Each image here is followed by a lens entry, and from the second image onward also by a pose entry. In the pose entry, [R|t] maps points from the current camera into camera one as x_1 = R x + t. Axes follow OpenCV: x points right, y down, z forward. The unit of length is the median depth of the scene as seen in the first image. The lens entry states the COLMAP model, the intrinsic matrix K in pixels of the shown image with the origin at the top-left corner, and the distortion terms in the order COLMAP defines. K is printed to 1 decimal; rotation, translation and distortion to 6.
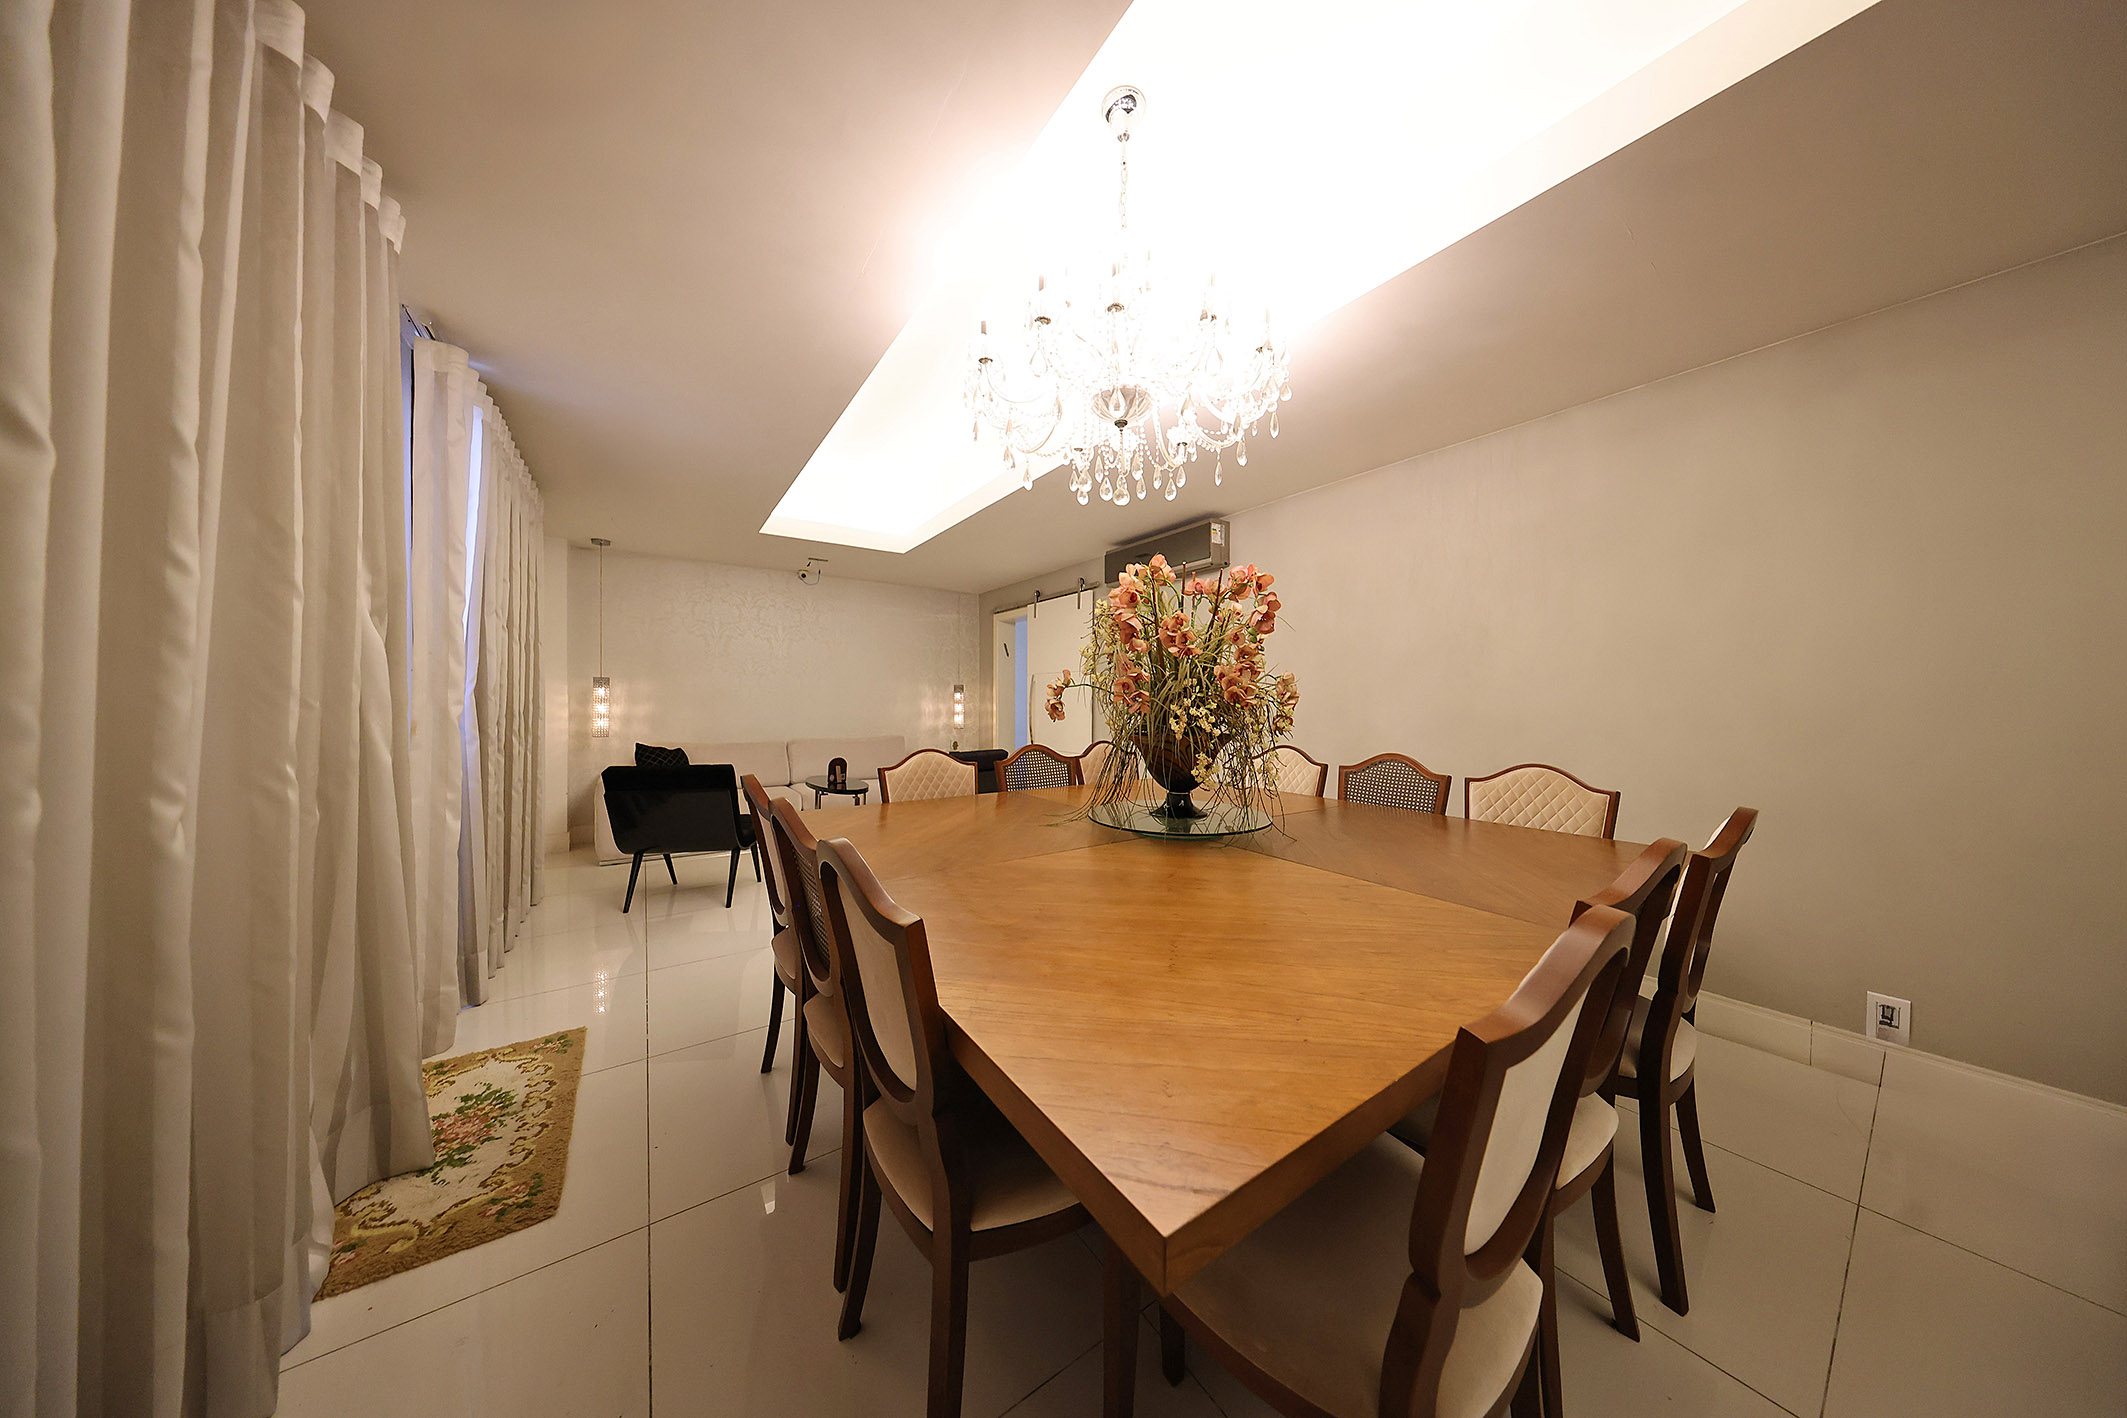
lens RADIAL K [[614.1, 0, 1072.1], [0, 614.1, 704.8], [0, 0, 1]] dist [0.000770, 0.000106]
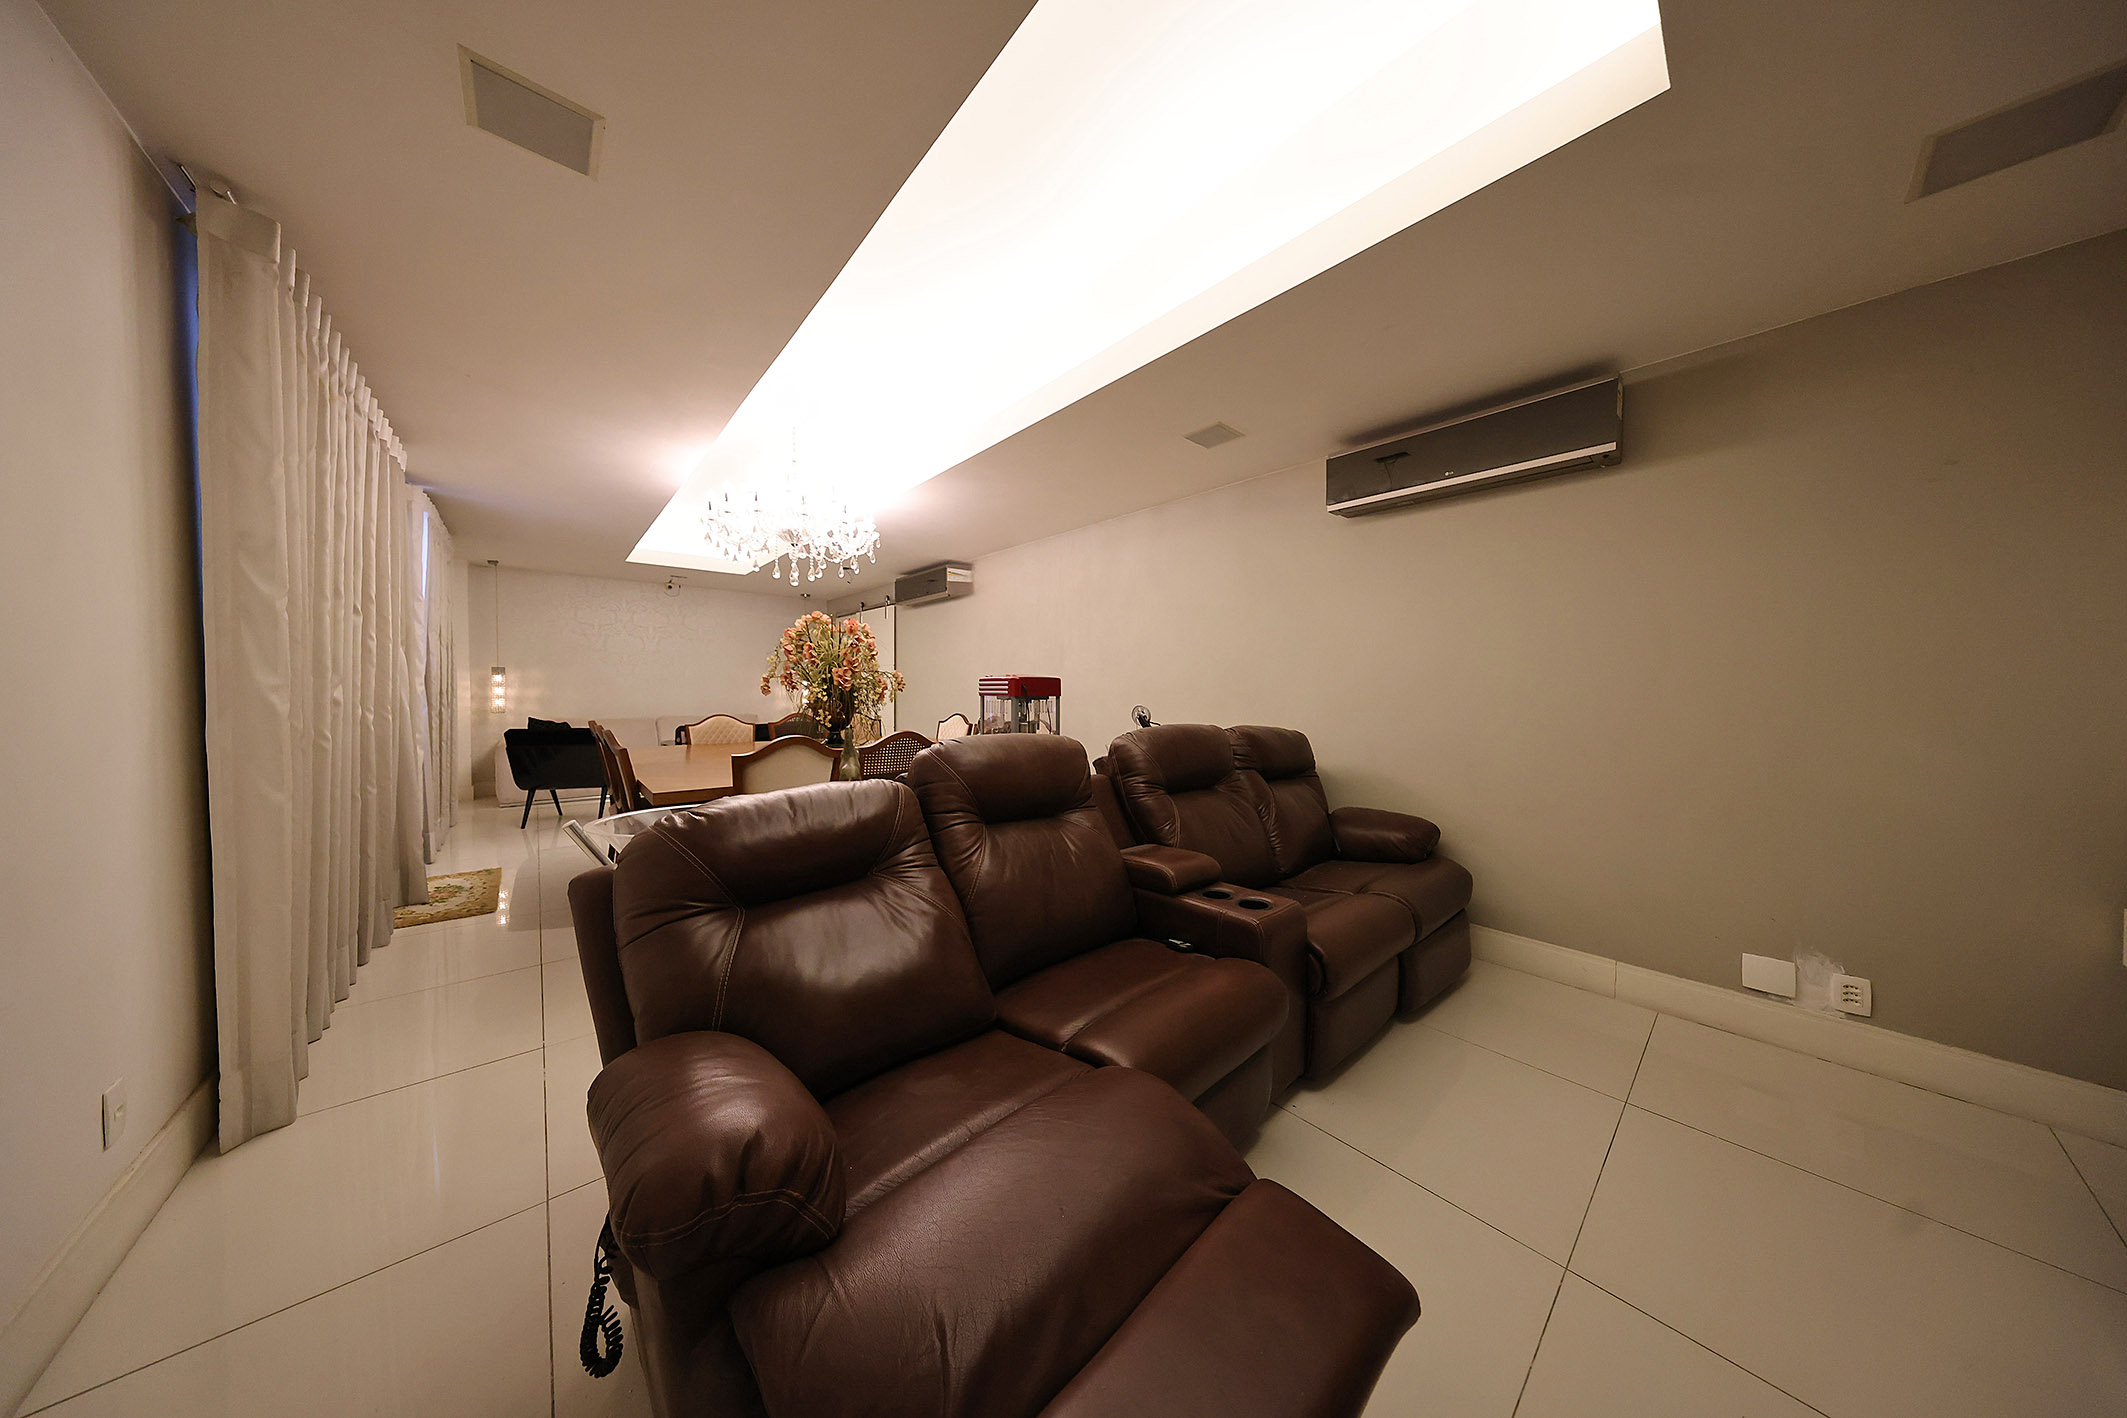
lens RADIAL K [[614.1, 0, 1072.1], [0, 614.1, 704.8], [0, 0, 1]] dist [0.000770, 0.000106]
pose [[0.993997, 0.000056, 0.109411, 0.359603], [-0.002264, 0.999796, 0.020055, 0.007665], [-0.109387, -0.020182, 0.993794, -0.514983]]
